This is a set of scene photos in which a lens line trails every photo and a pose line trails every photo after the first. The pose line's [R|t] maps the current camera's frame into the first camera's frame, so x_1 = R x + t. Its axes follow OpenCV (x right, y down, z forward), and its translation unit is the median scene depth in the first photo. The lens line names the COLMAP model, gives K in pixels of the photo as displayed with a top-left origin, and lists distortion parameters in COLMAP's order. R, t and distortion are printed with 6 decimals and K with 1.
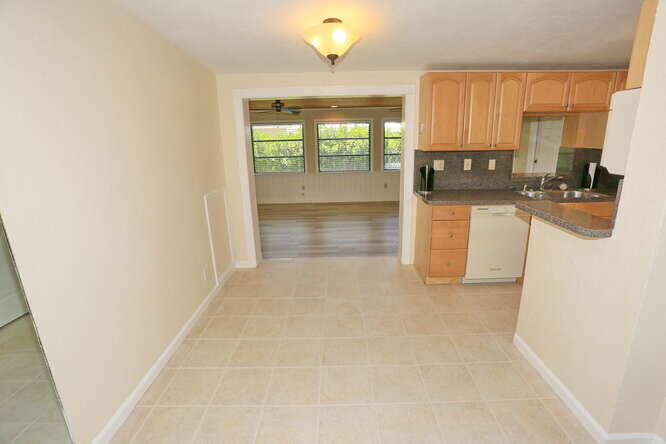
lens RADIAL K [[325.4, 0, 339.7], [0, 325.4, 221.0], [0, 0, 1]] dist [-0.065442, 0.031056]
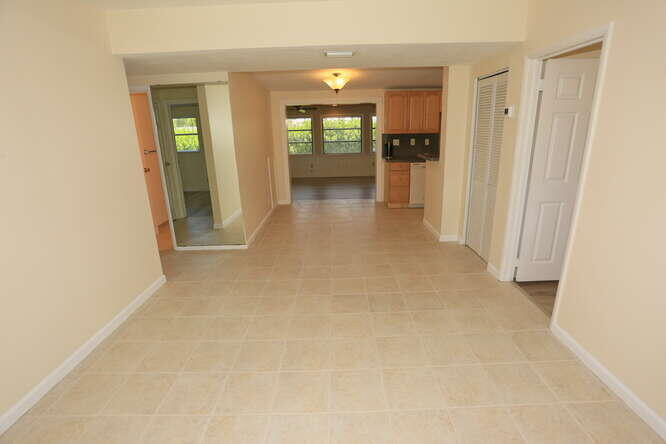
lens RADIAL K [[325.4, 0, 339.7], [0, 325.4, 221.0], [0, 0, 1]] dist [-0.065442, 0.031056]
pose [[0.999977, -0.005114, 0.004372, -0.010238], [0.005017, 0.999749, 0.021851, 0.212664], [-0.004482, -0.021829, 0.999752, -0.760677]]
